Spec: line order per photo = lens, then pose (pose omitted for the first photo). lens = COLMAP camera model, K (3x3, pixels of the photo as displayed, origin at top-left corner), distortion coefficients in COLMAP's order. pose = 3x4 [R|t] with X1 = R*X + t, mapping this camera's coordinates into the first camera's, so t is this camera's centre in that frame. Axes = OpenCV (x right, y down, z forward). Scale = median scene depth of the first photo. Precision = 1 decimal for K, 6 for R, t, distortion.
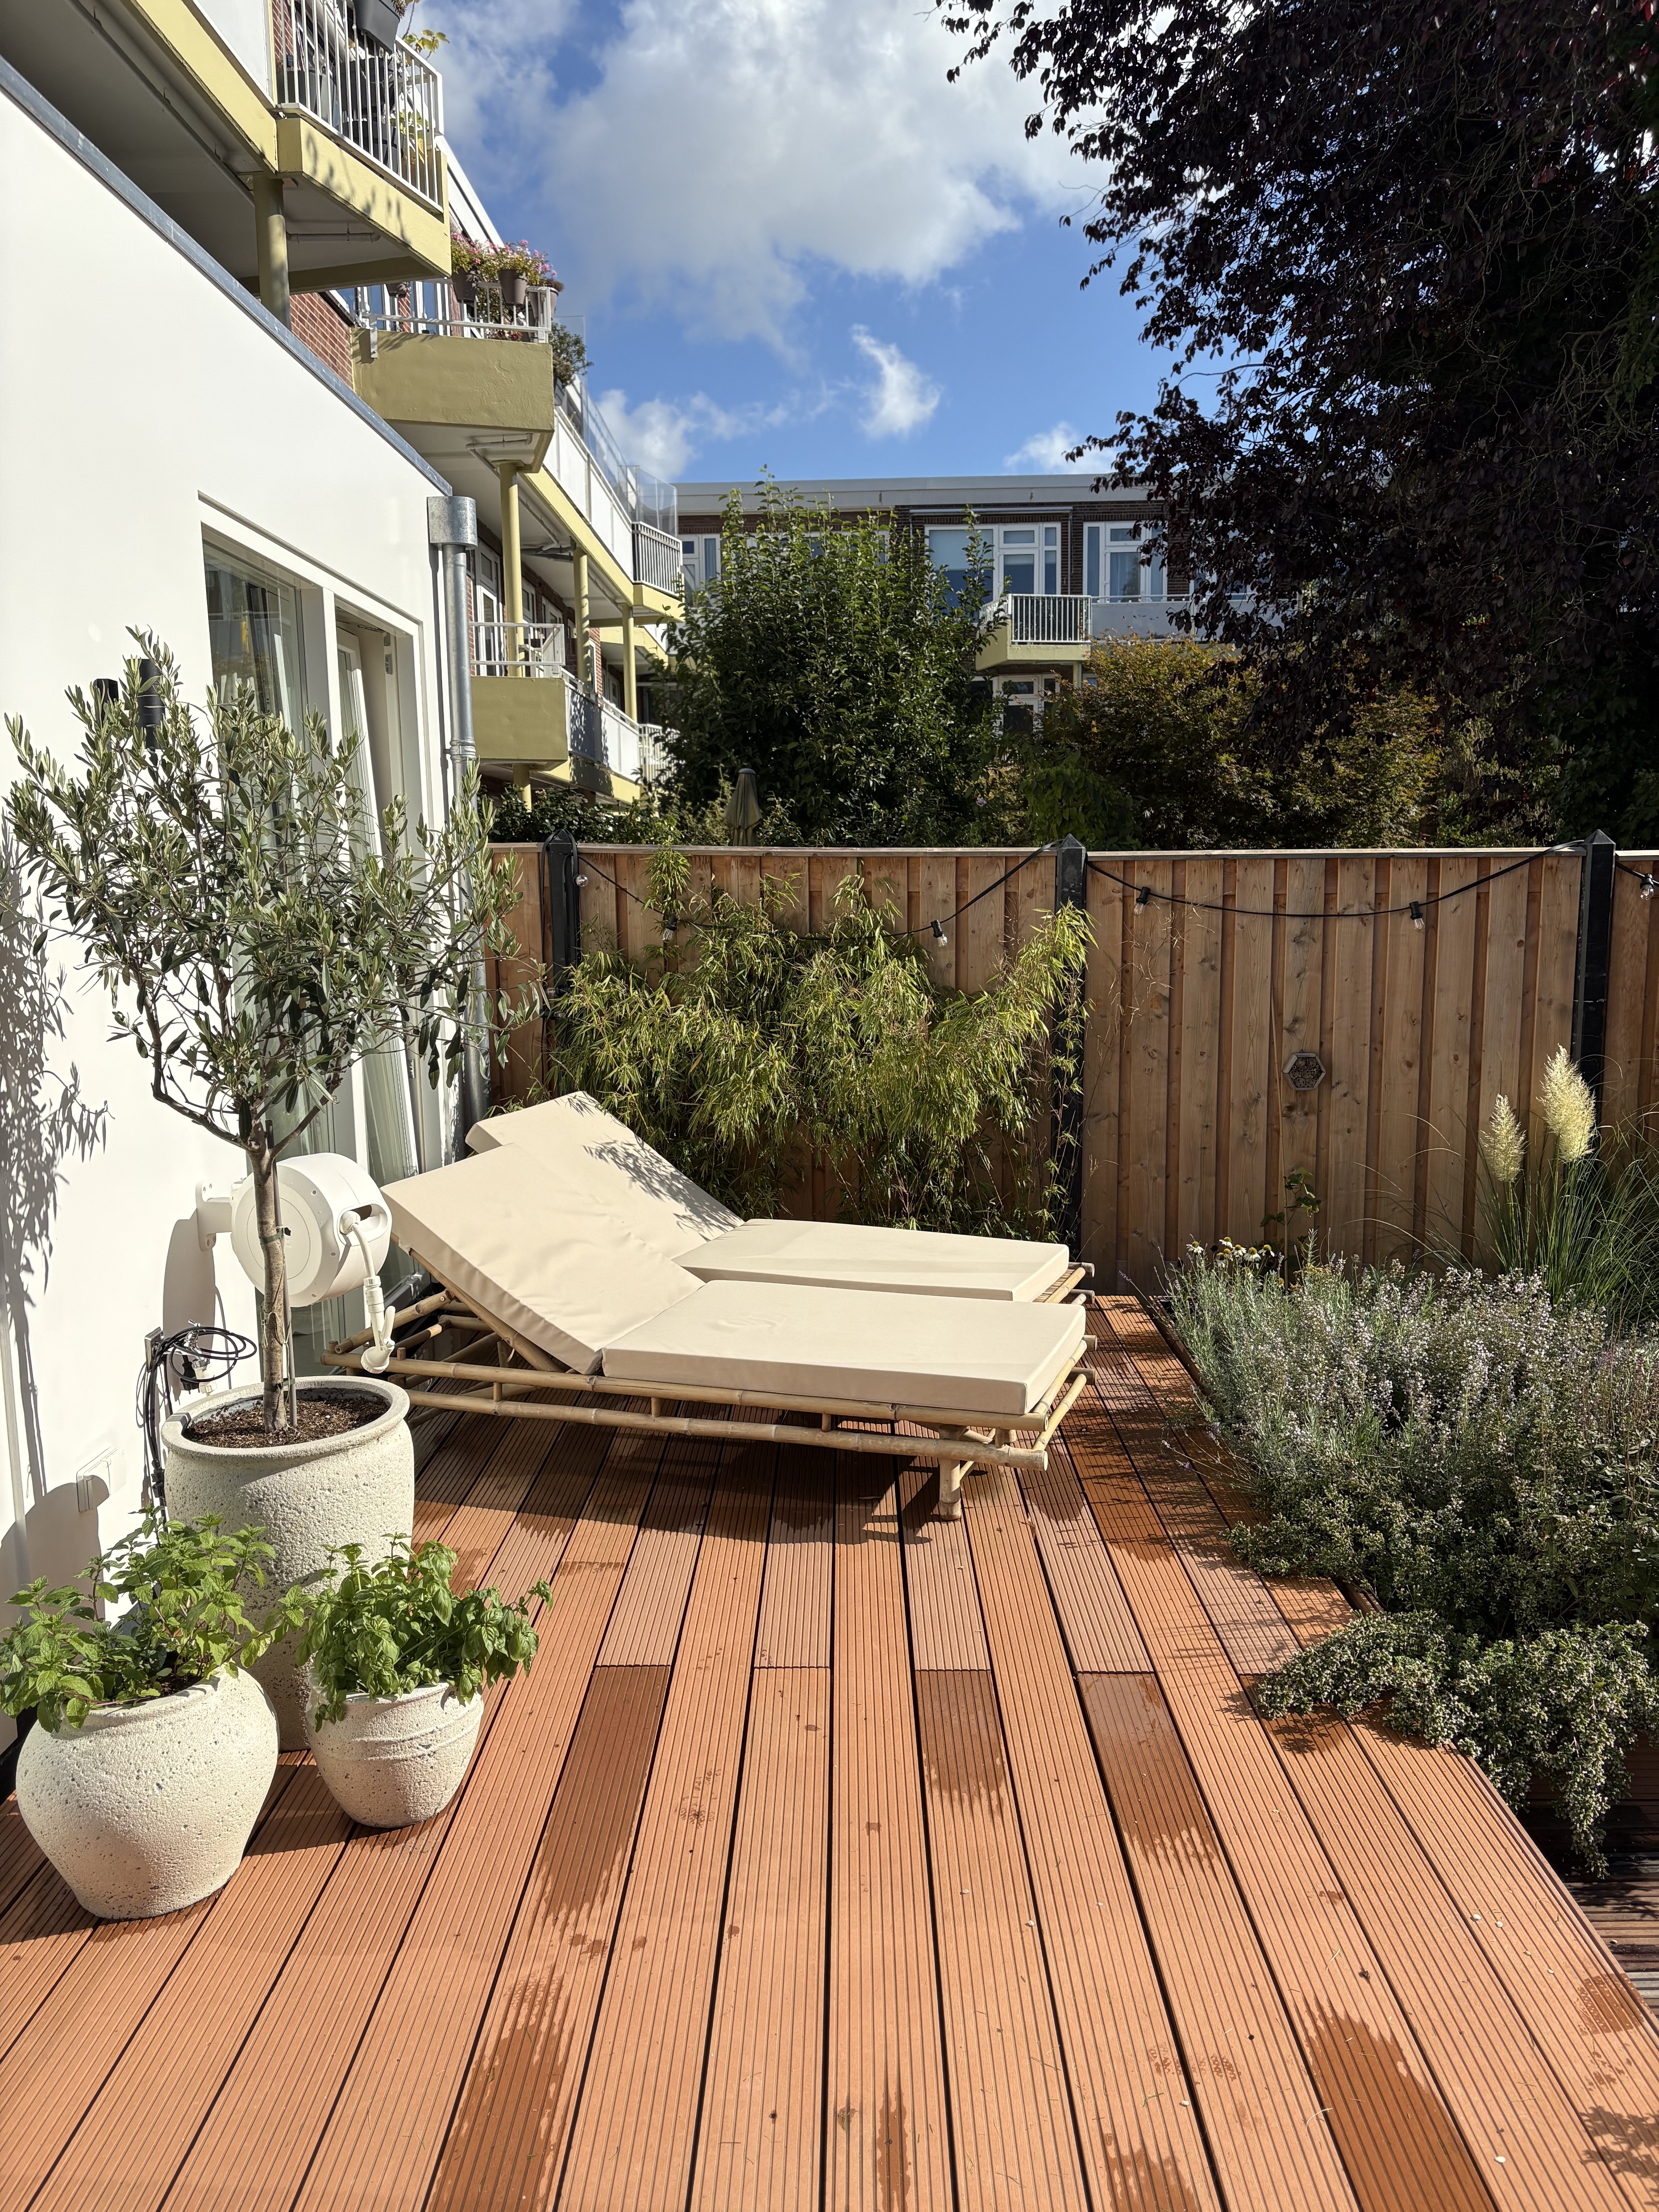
lens RADIAL K [[1674.7, 0, 824.6], [0, 1674.7, 1107.1], [0, 0, 1]] dist [0.037226, -0.015057]
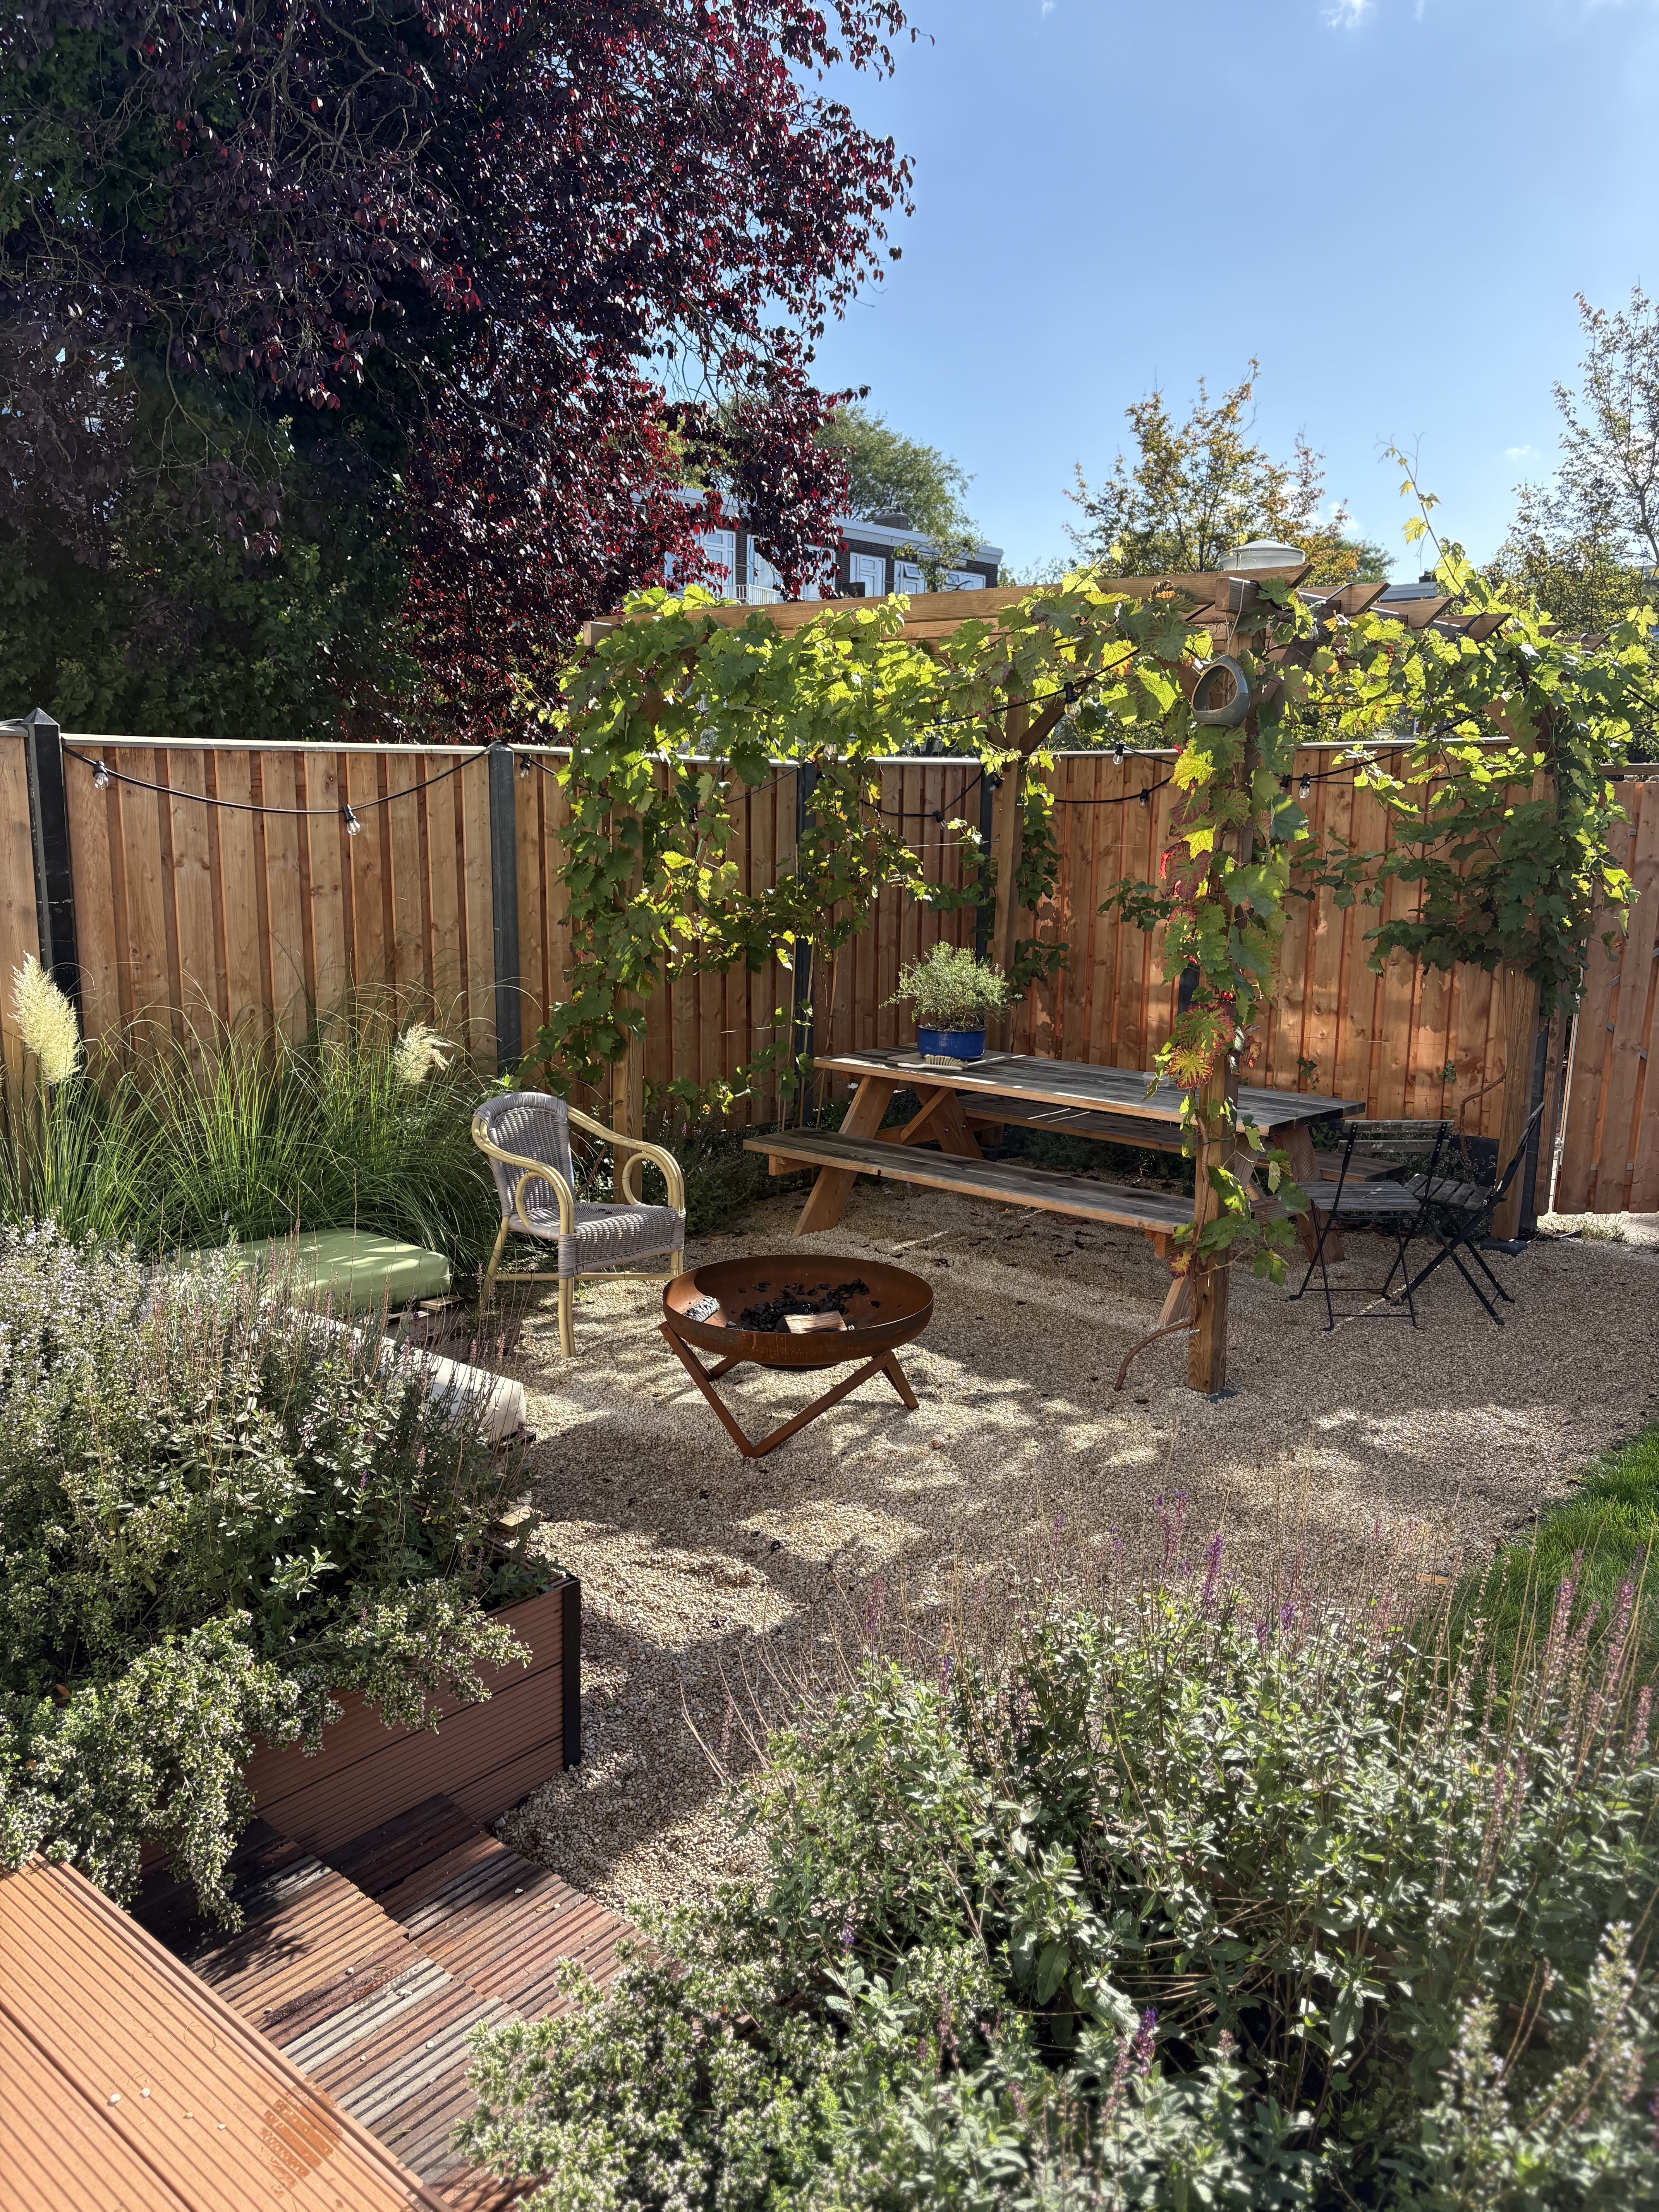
lens RADIAL K [[1674.7, 0, 820.9], [0, 1674.7, 1102.3], [0, 0, 1]] dist [0.037226, -0.015057]
pose [[0.647429, -0.118569, 0.752846, 0.054084], [0.085056, 0.992894, 0.083229, 0.004753], [-0.757365, 0.010149, 0.652913, 0.192032]]
